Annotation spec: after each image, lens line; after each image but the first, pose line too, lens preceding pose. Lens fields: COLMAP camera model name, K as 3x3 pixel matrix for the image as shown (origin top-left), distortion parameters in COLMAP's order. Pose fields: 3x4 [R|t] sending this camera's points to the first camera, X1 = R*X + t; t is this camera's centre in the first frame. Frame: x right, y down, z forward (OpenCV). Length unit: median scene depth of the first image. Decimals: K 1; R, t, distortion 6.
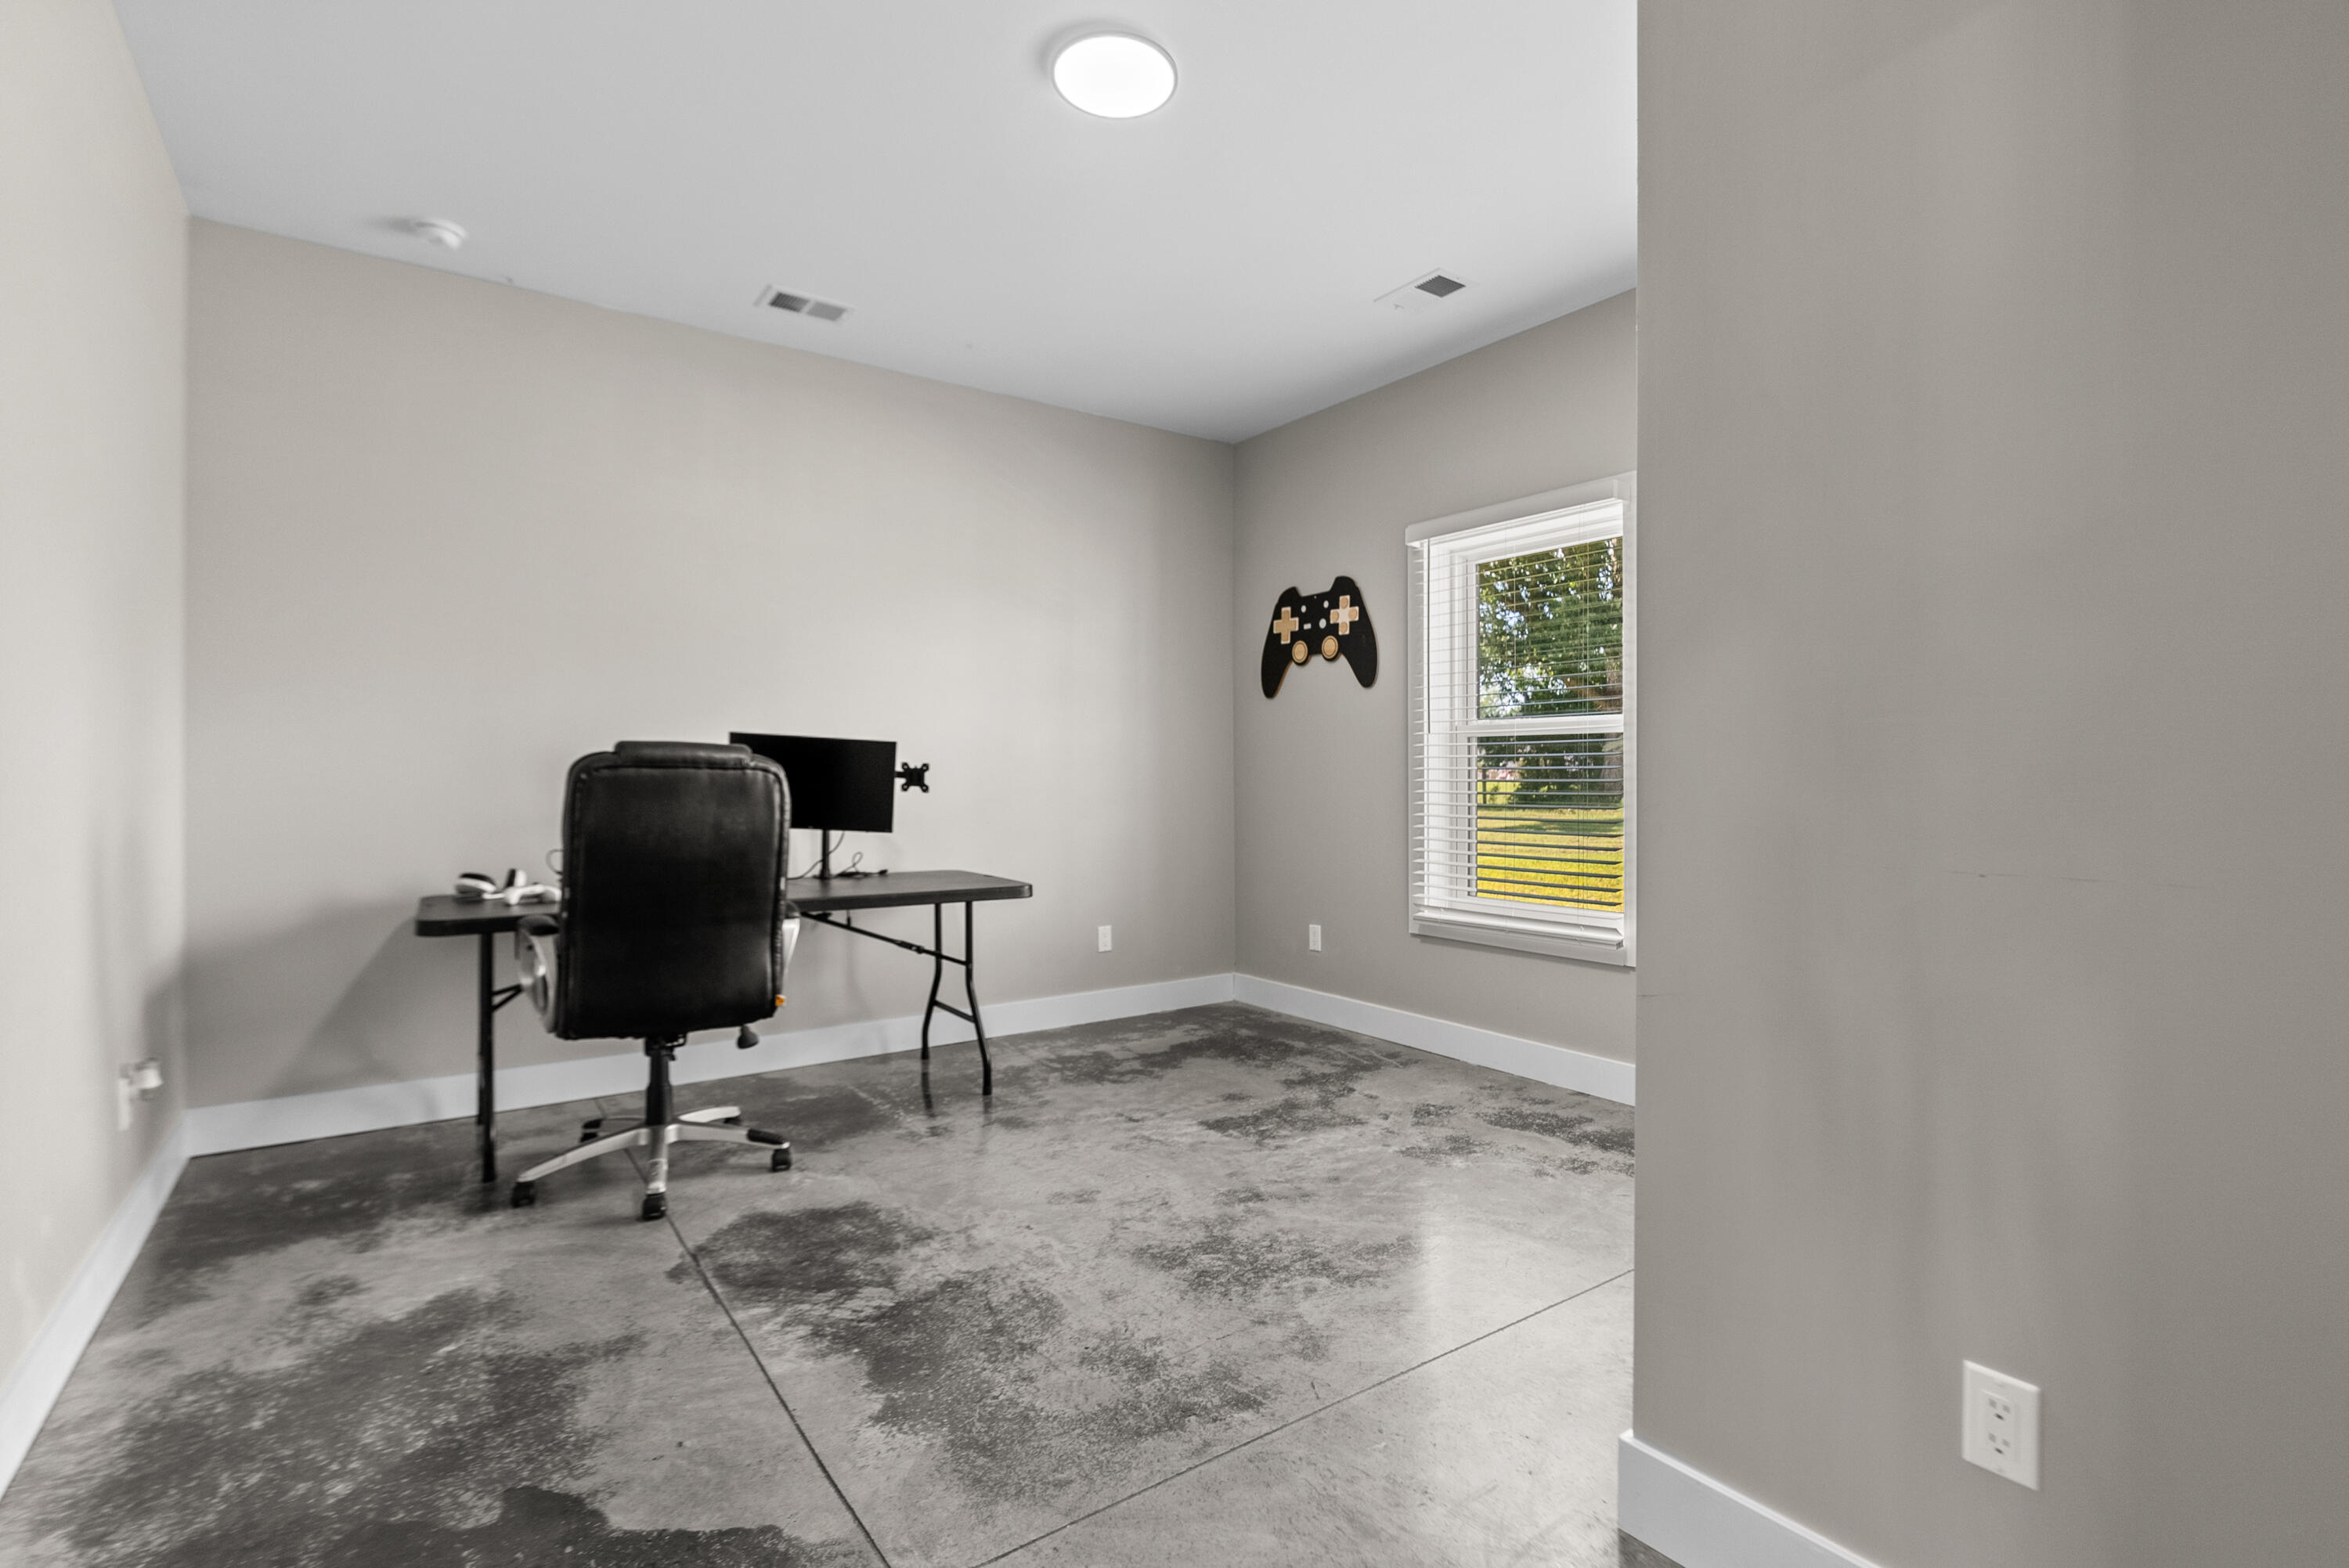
lens RADIAL K [[1073.7, 0, 1181.6], [0, 1073.7, 762.5], [0, 0, 1]] dist [-0.006966, 0.000599]
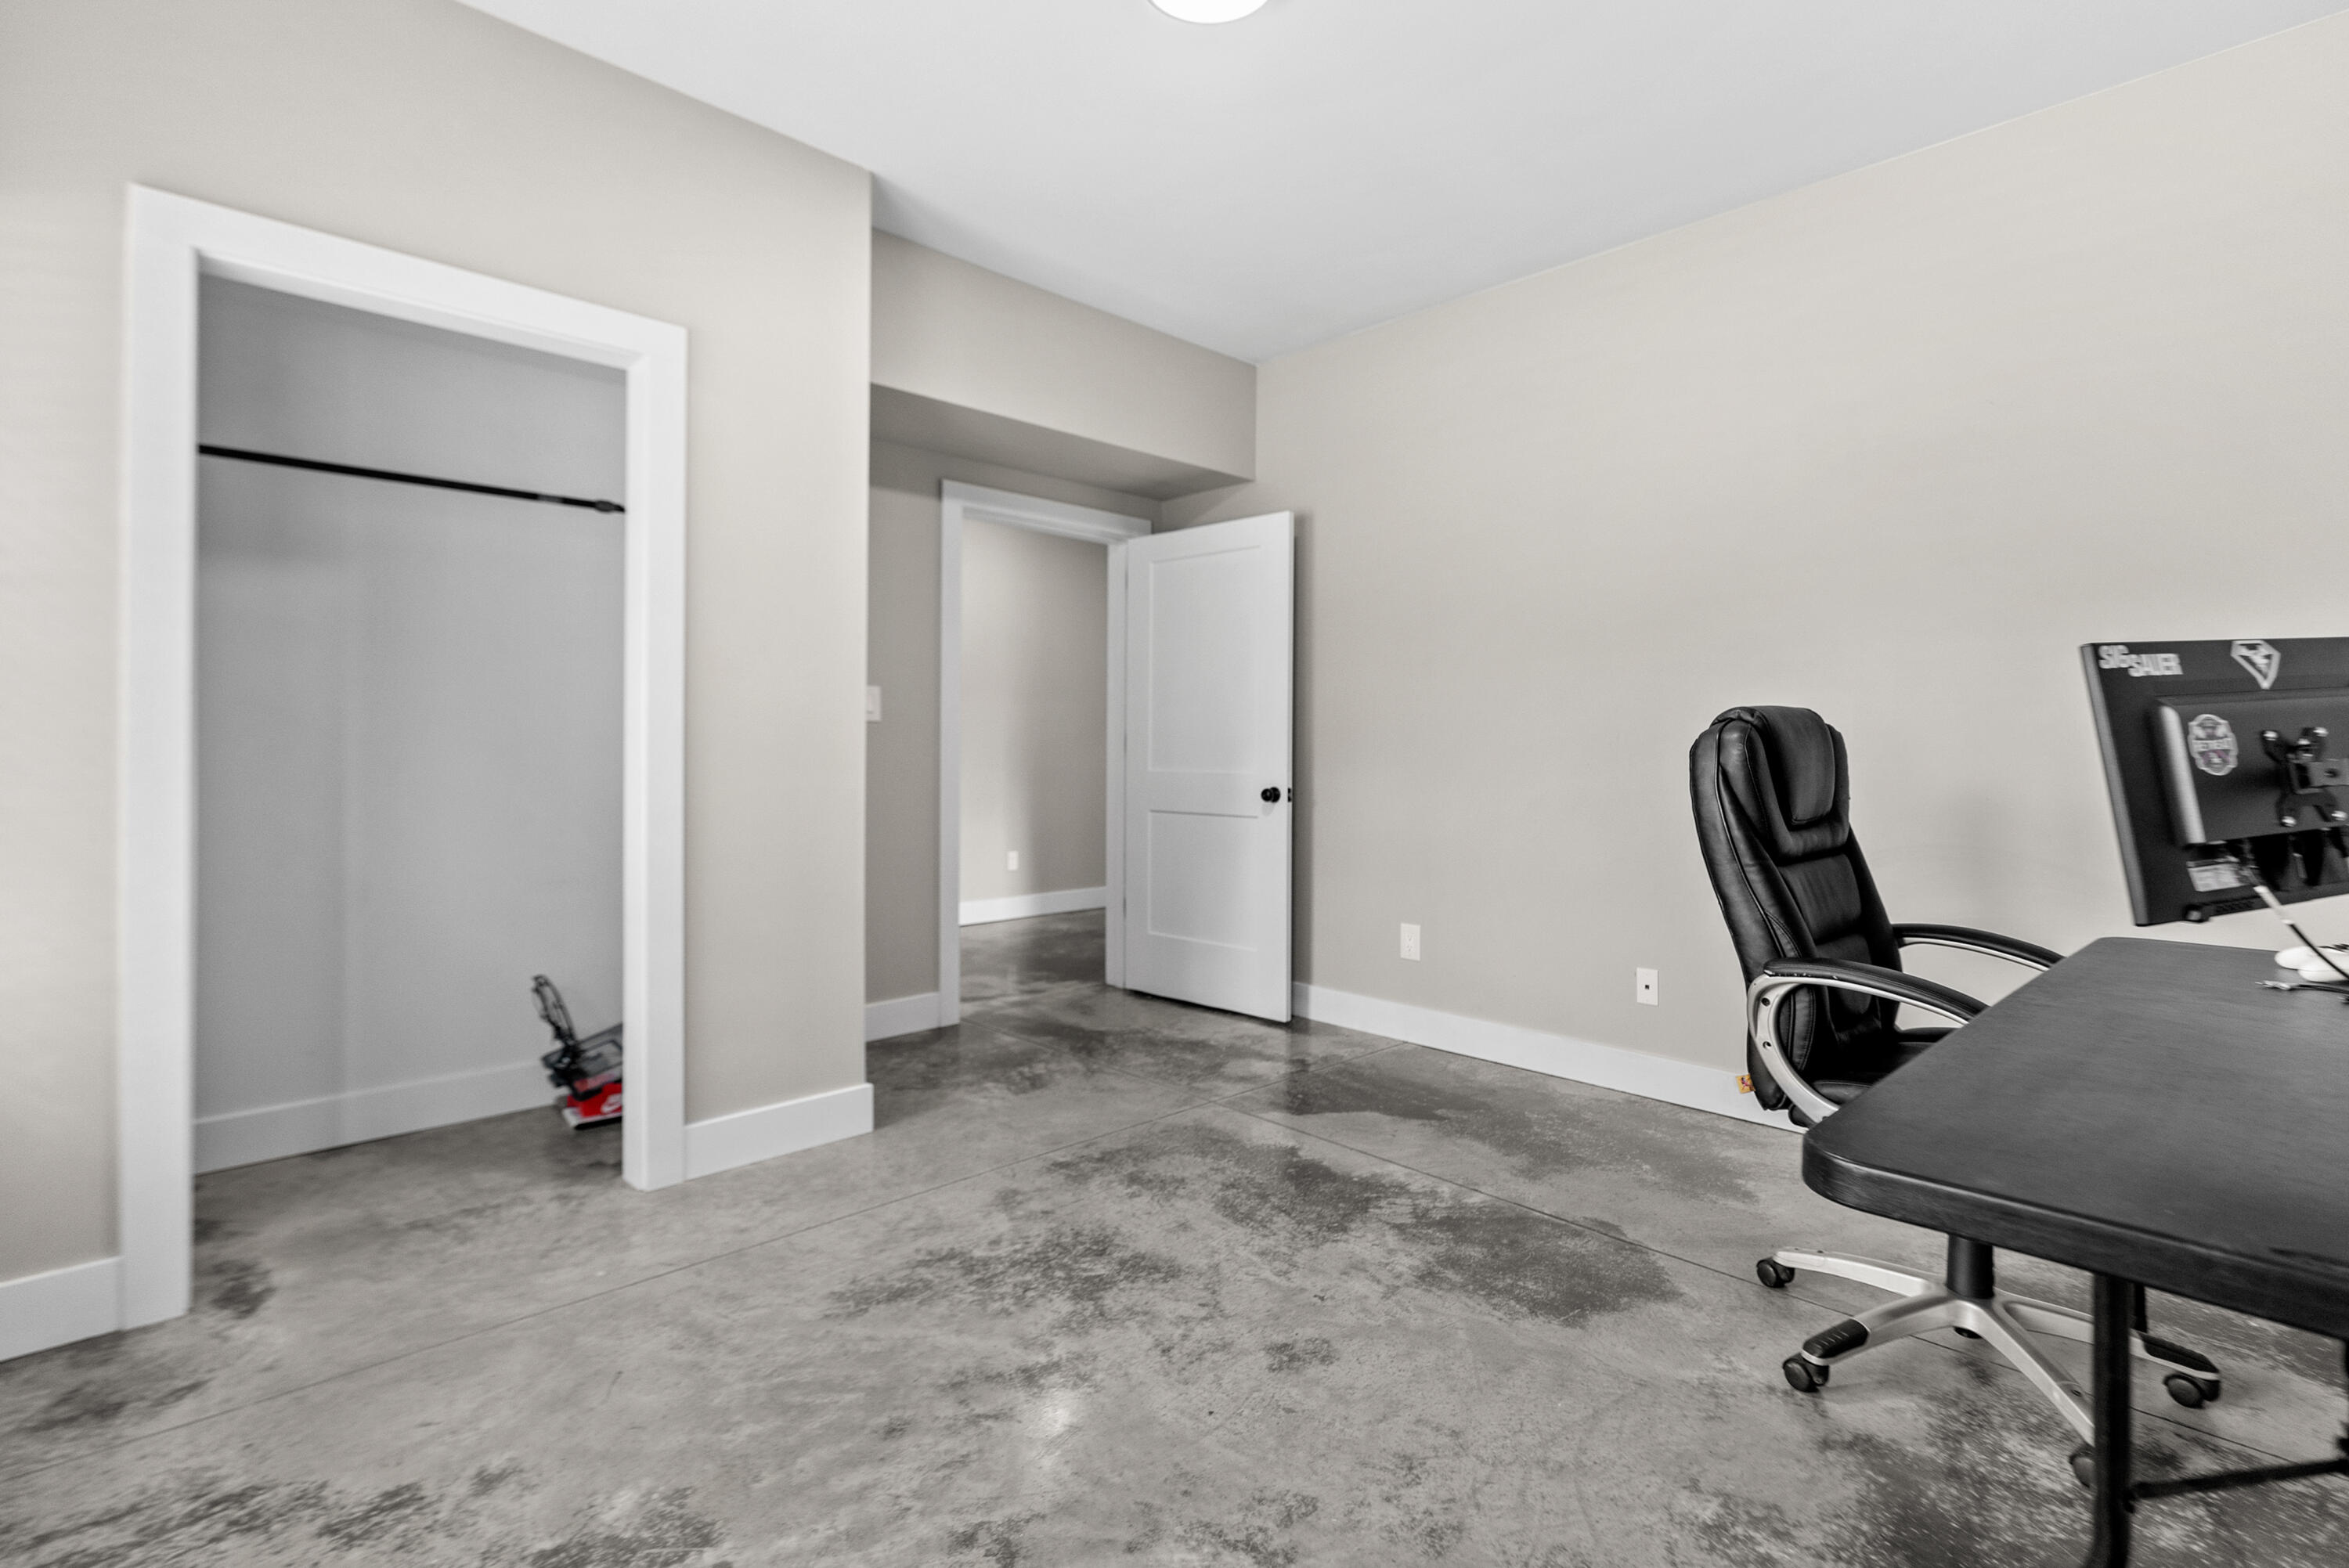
lens RADIAL K [[1073.7, 0, 1181.6], [0, 1073.7, 762.5], [0, 0, 1]] dist [-0.006966, 0.000599]
pose [[-0.989274, -0.003266, -0.146038, 0.090572], [-0.003441, 0.999994, 0.000946, 0.027163], [0.146034, 0.001439, -0.989278, 1.965739]]
